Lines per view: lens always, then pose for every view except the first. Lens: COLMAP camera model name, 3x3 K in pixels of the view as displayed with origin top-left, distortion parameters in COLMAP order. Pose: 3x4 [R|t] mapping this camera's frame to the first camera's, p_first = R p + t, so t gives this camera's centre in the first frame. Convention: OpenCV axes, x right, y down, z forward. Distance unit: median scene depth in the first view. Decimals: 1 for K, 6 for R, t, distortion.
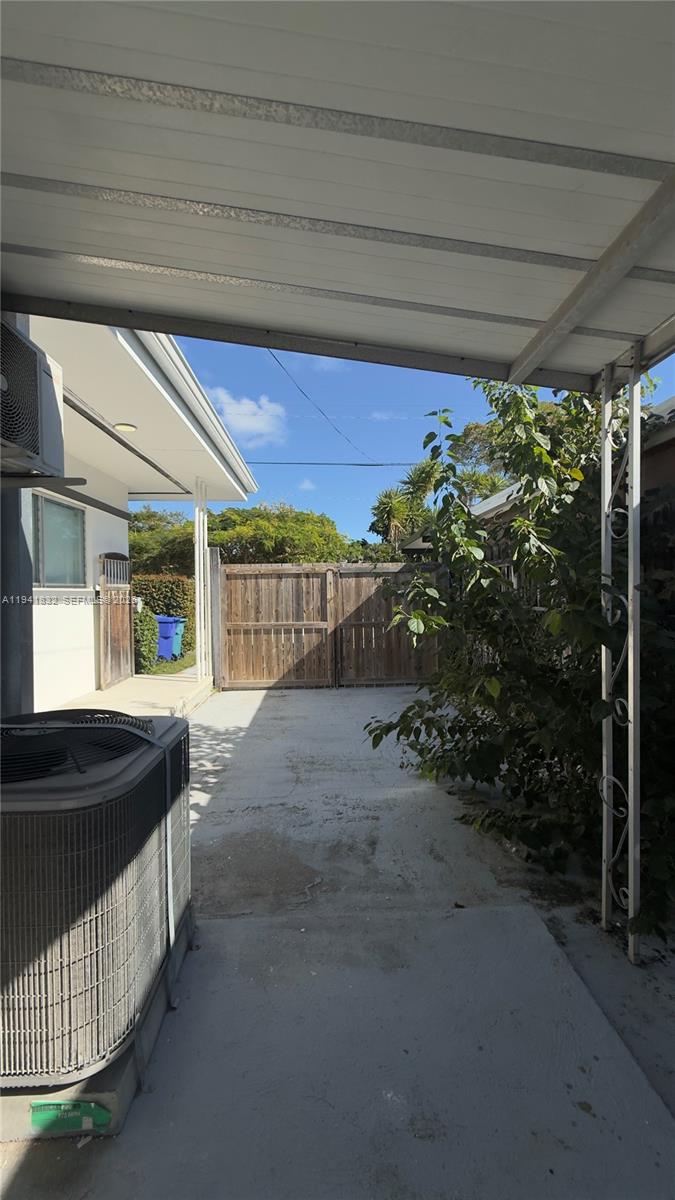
lens RADIAL K [[477.1, 0, 338.5], [0, 477.1, 600.0], [0, 0, 1]] dist [0.000668, 0.000080]
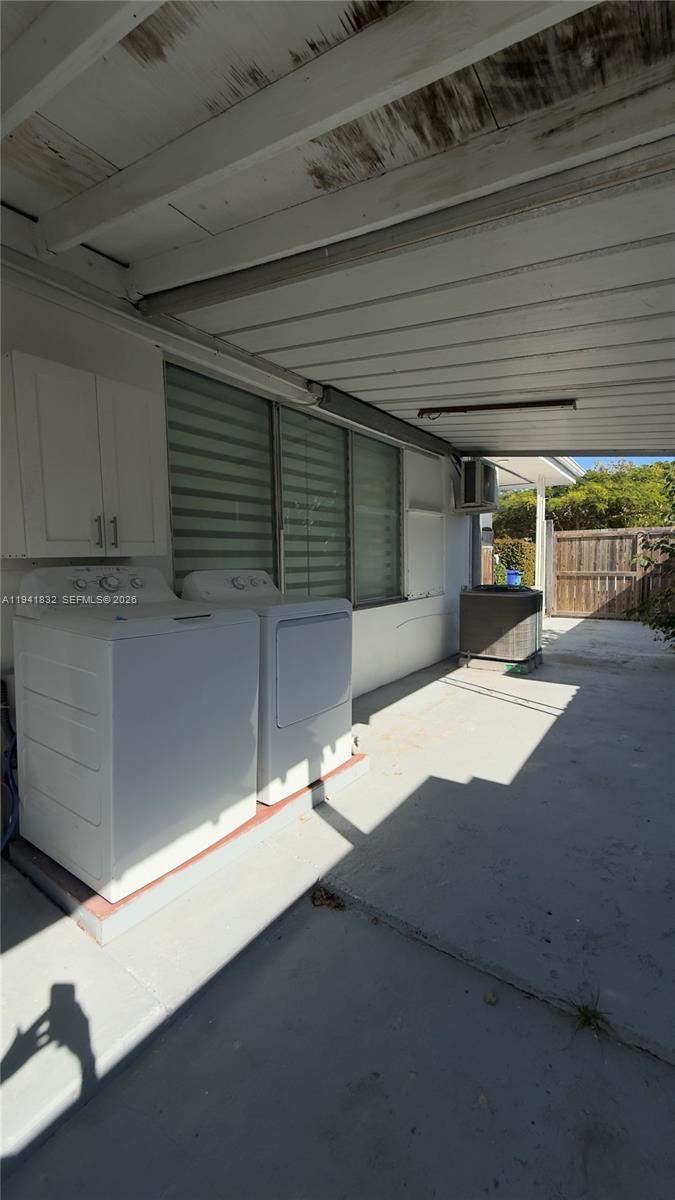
lens RADIAL K [[477.1, 0, 338.5], [0, 477.1, 600.0], [0, 0, 1]] dist [0.000668, 0.000080]
pose [[0.791570, 0.051962, -0.608865, 0.134429], [-0.004010, 0.996798, 0.079856, 0.021124], [0.611065, -0.060770, 0.789244, -0.578158]]
